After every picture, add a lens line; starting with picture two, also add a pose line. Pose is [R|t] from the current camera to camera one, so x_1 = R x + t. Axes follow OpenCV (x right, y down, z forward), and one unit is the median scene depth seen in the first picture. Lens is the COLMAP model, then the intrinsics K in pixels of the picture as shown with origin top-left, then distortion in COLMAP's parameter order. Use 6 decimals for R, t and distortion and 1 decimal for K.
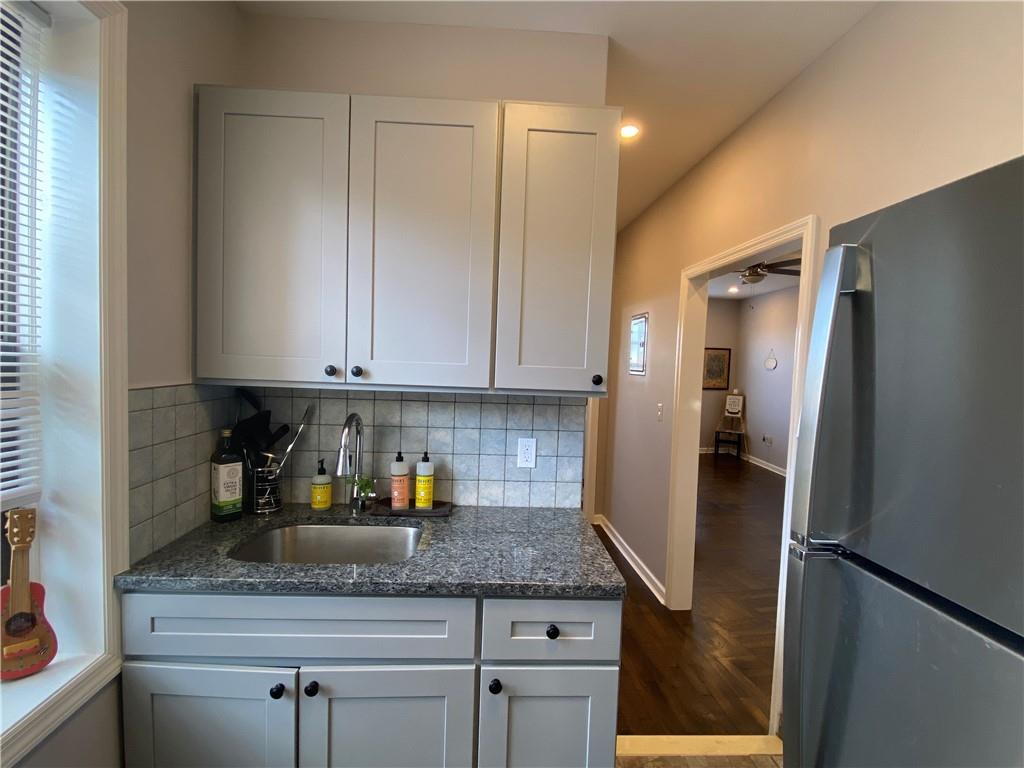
lens RADIAL K [[490.6, 0, 509.5], [0, 490.6, 388.1], [0, 0, 1]] dist [0.021522, -0.022512]
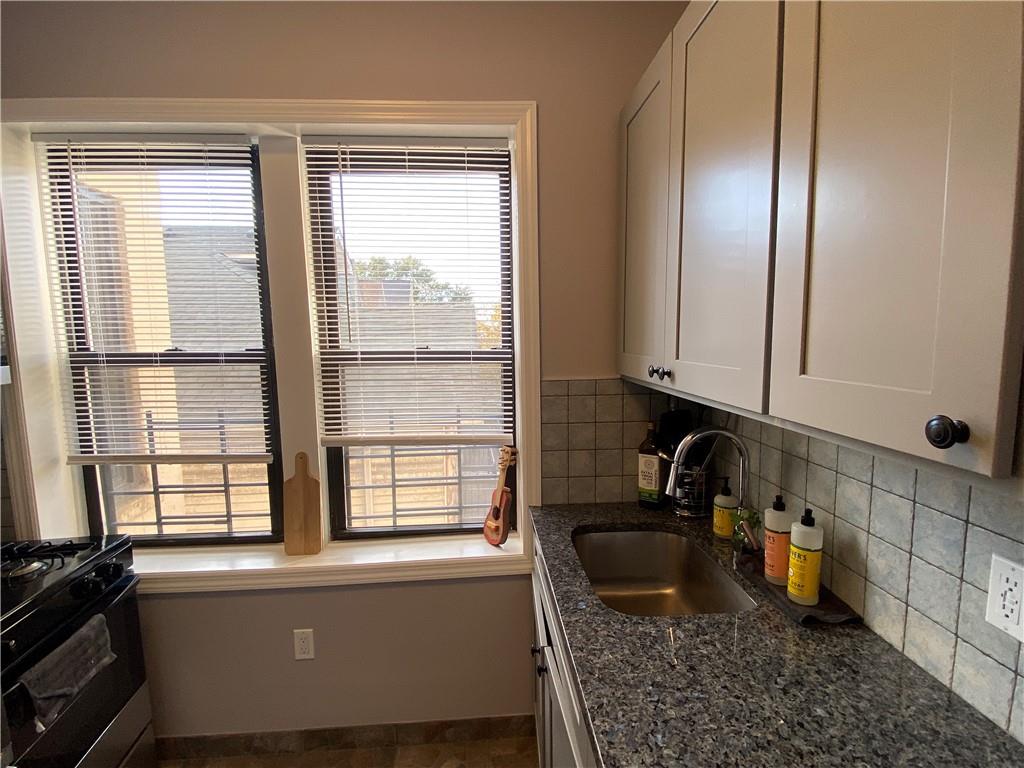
lens RADIAL K [[490.6, 0, 509.5], [0, 490.6, 388.1], [0, 0, 1]] dist [0.021522, -0.022512]
pose [[0.012582, 0.074809, -0.997119, 0.409640], [-0.042888, 0.996320, 0.074207, -0.047616], [0.999001, 0.041830, 0.015745, 0.591892]]
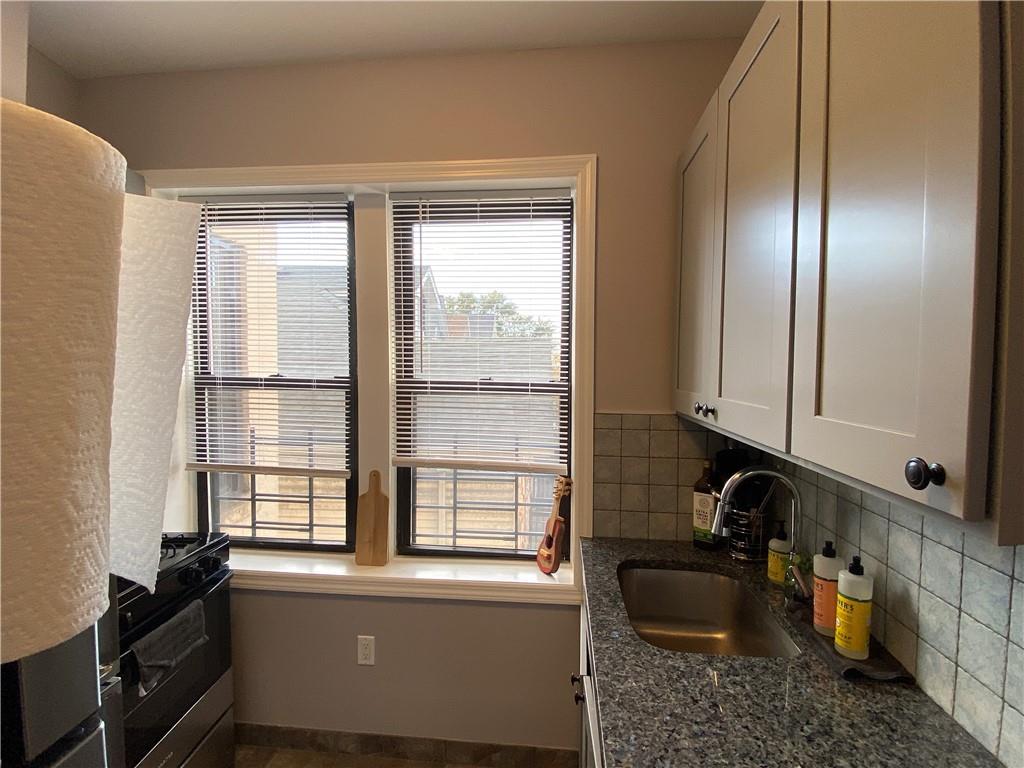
lens RADIAL K [[490.6, 0, 509.5], [0, 490.6, 388.1], [0, 0, 1]] dist [0.021522, -0.022512]
pose [[-0.152327, 0.007071, -0.988305, 0.458064], [-0.070095, 0.997379, 0.017939, -0.051203], [0.985841, 0.072007, -0.151432, 0.641938]]
